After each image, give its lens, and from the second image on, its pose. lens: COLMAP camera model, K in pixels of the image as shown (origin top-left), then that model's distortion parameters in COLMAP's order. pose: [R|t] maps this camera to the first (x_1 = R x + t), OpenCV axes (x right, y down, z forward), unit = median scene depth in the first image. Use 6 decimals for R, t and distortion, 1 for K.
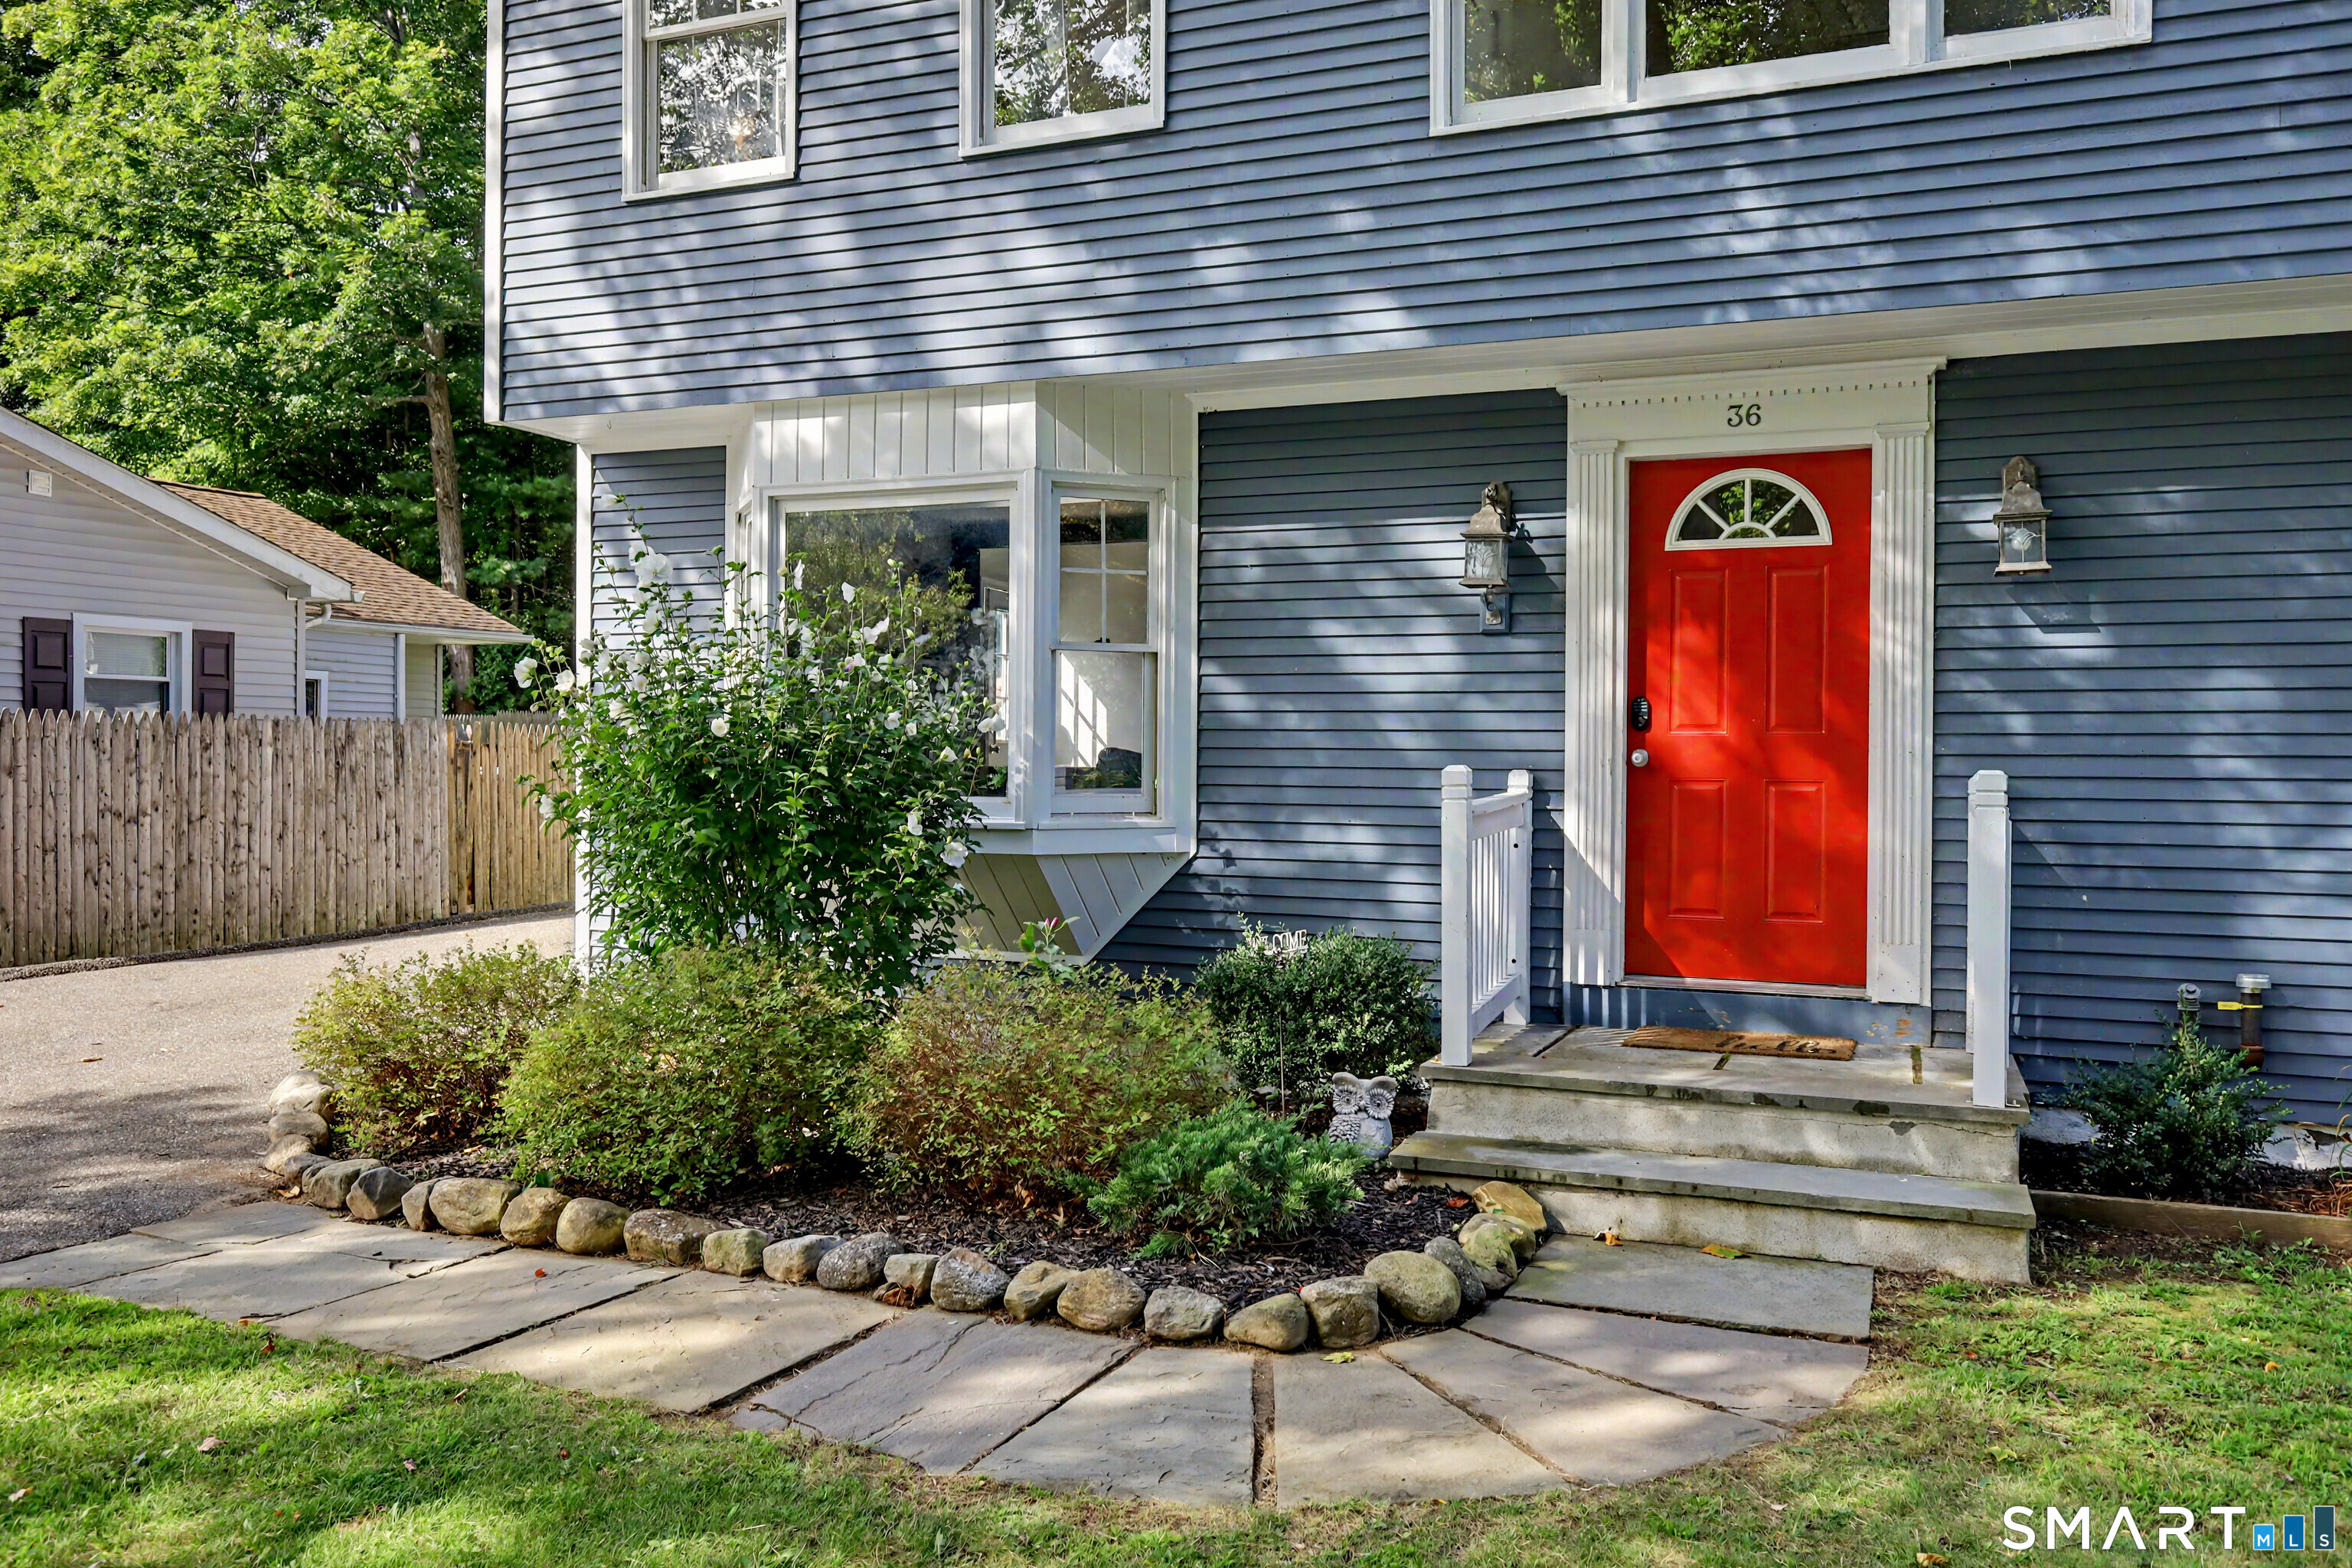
lens RADIAL K [[1759.4, 0, 1174.8], [0, 1759.4, 771.1], [0, 0, 1]] dist [-0.004485, 0.001632]
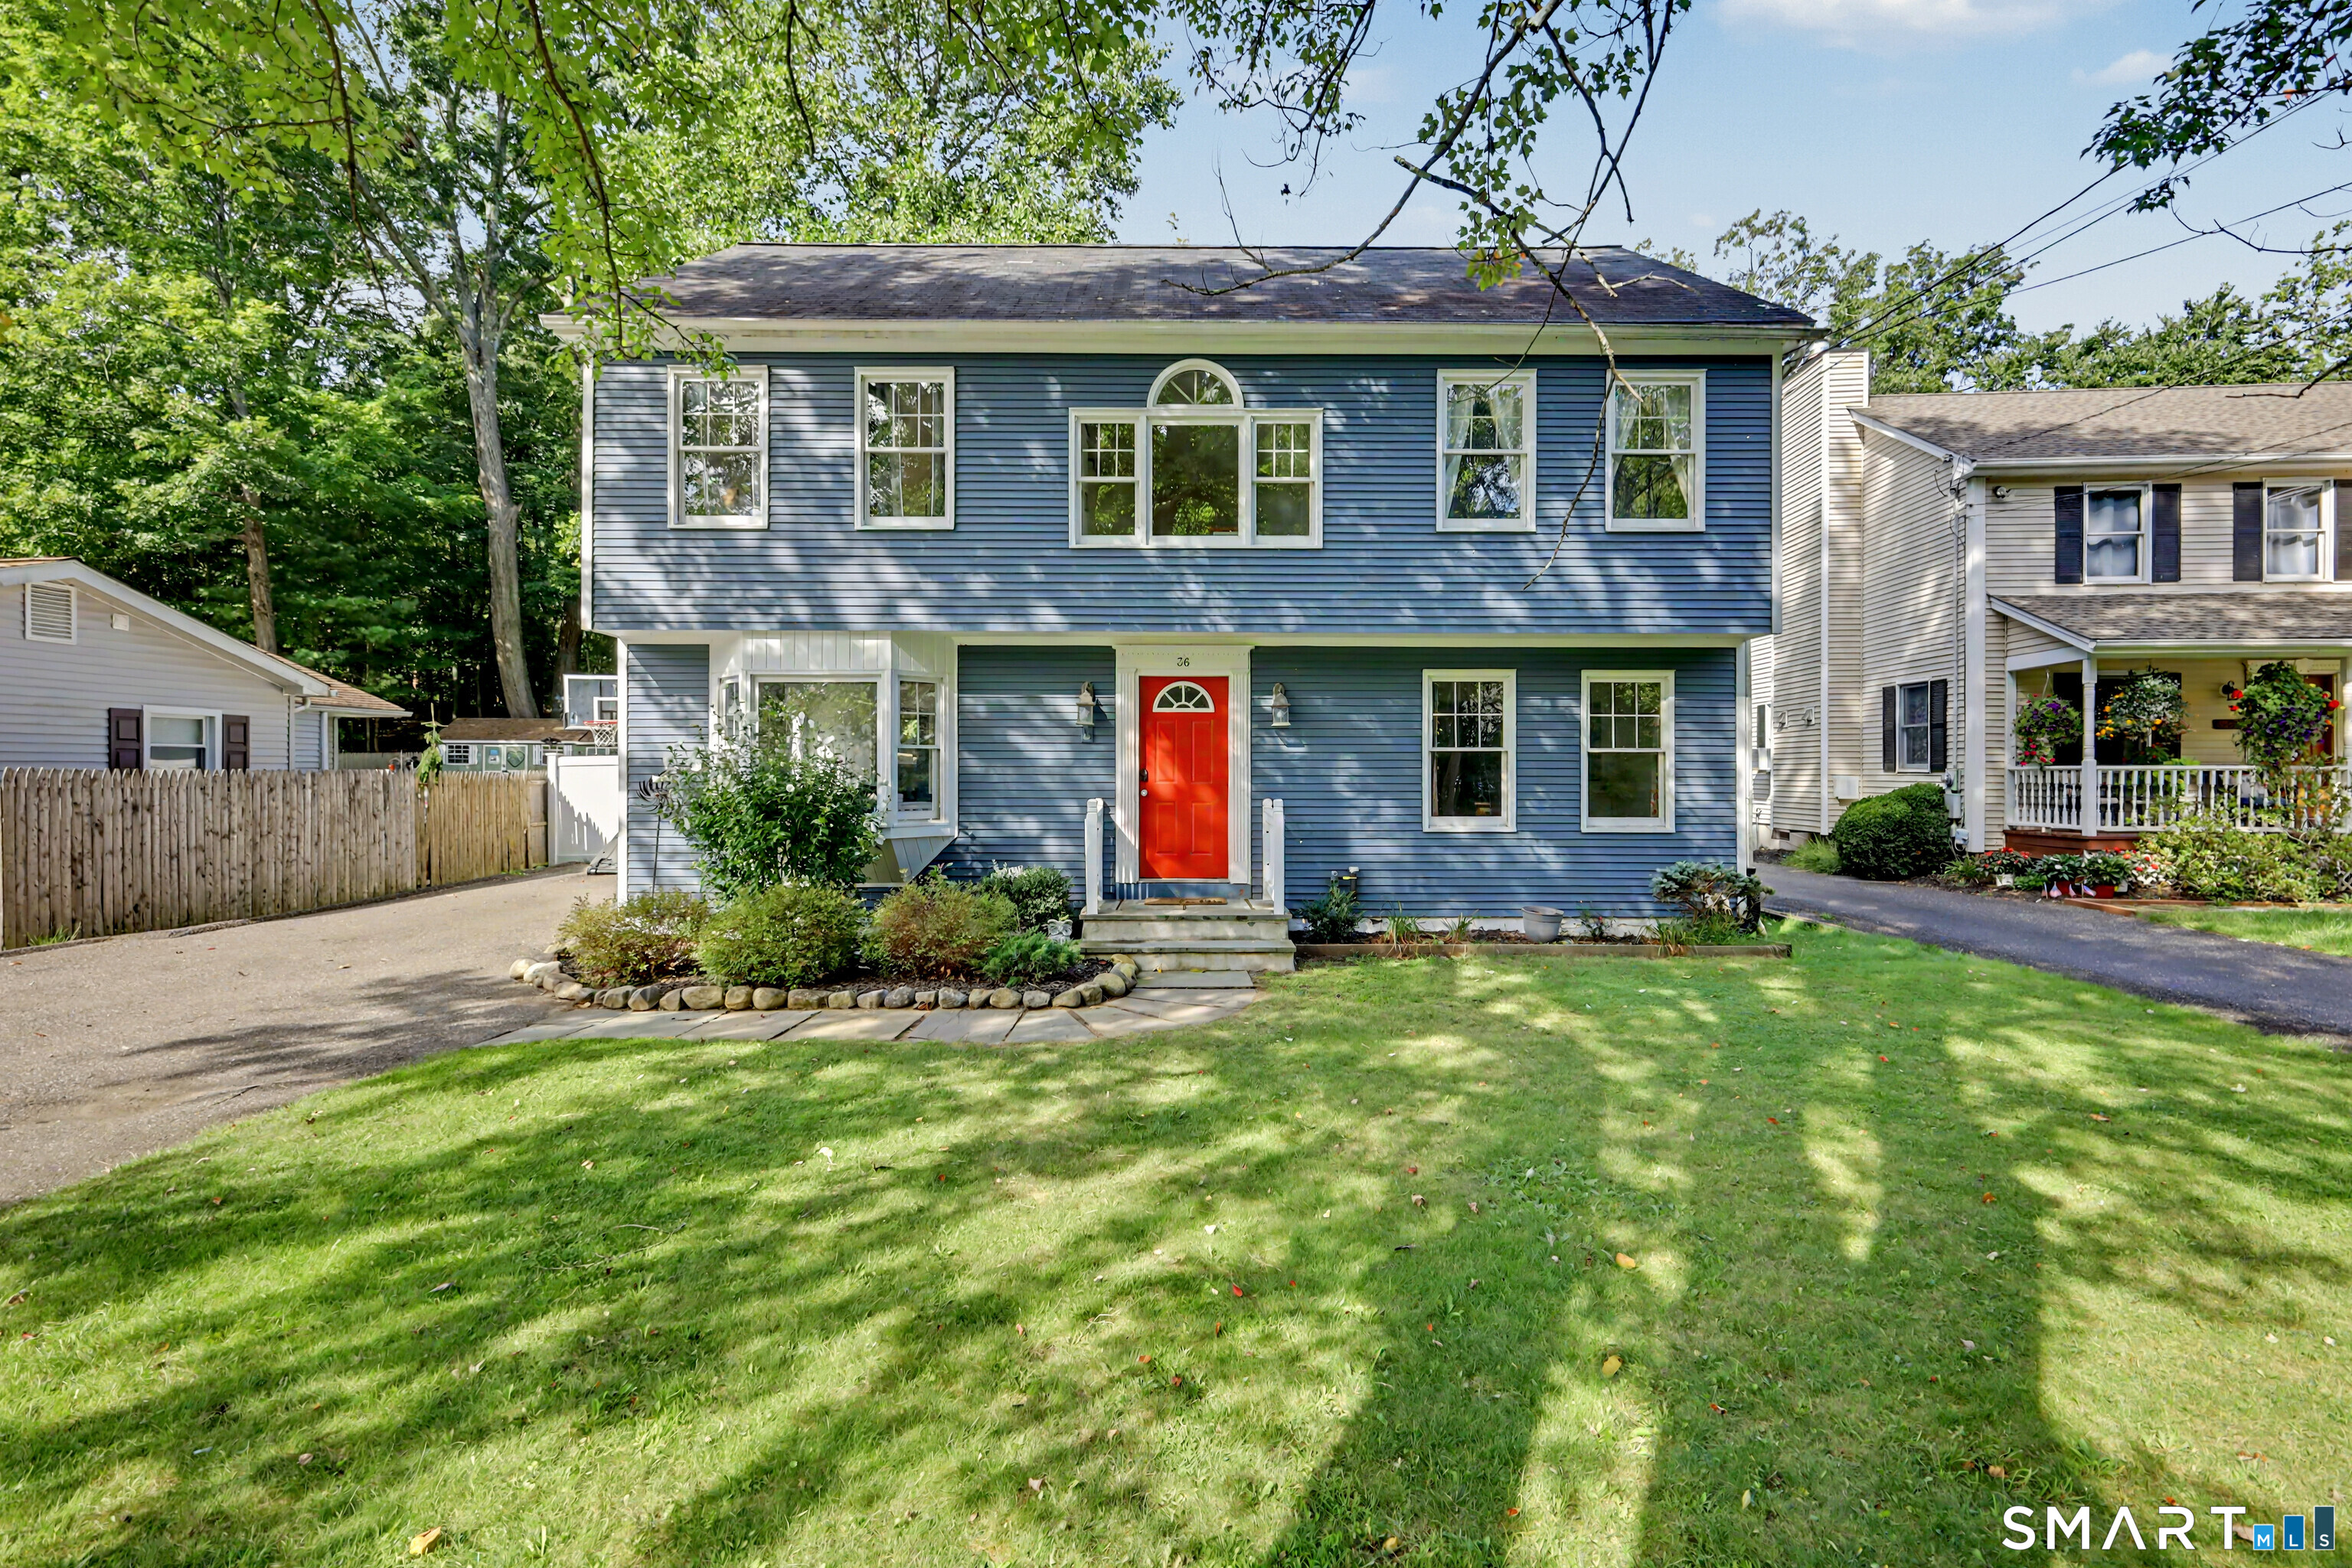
lens RADIAL K [[1053.1, 0, 1168.3], [0, 1053.1, 771.4], [0, 0, 1]] dist [0.010514, 0.000266]
pose [[0.920435, -0.006896, 0.390834, -0.296469], [0.010506, 0.999920, -0.007099, -0.027109], [-0.390754, 0.010641, 0.920434, -0.412659]]
